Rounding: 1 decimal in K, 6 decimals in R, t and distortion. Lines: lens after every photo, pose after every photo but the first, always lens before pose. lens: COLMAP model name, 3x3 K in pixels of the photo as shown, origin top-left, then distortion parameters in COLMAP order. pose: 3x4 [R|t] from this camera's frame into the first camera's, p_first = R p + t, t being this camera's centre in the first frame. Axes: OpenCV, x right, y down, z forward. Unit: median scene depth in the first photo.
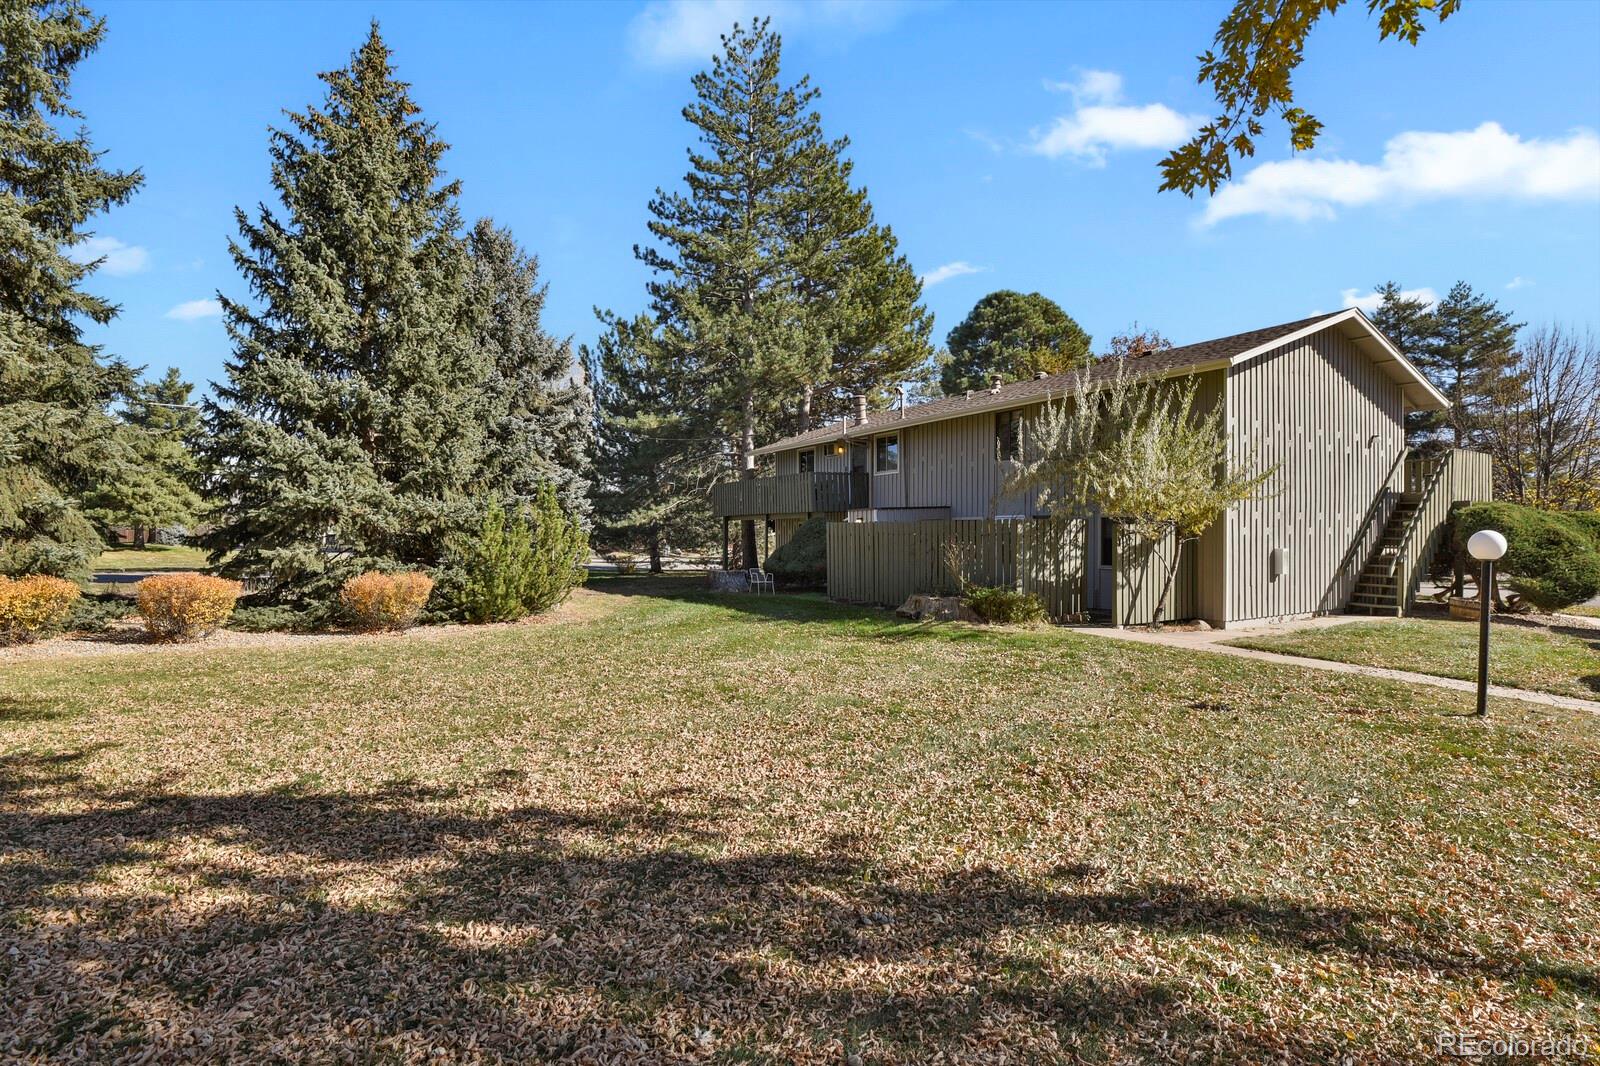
lens RADIAL K [[778.4, 0, 801.8], [0, 778.4, 540.1], [0, 0, 1]] dist [-0.030938, -0.000339]
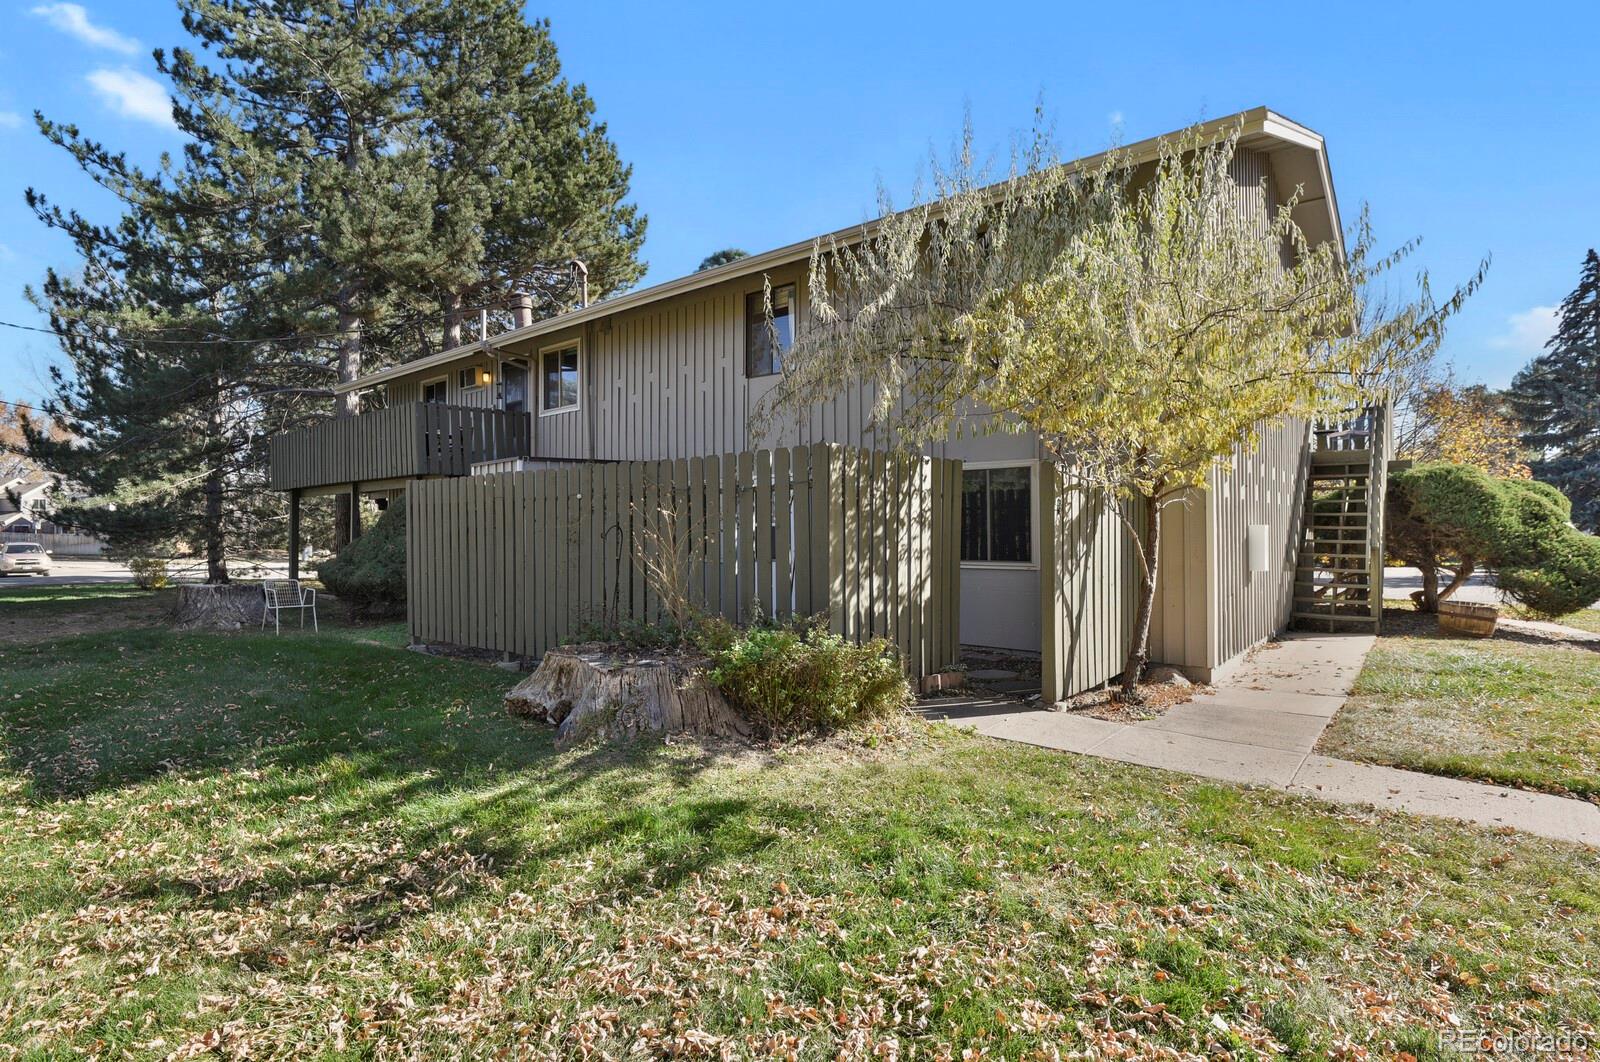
lens RADIAL K [[778.4, 0, 801.8], [0, 778.4, 538.1], [0, 0, 1]] dist [-0.030938, -0.000339]
pose [[0.938884, -0.006178, 0.344179, 0.060750], [0.007206, 0.999973, -0.001708, 0.008895], [-0.344159, 0.004084, 0.938903, 0.299392]]
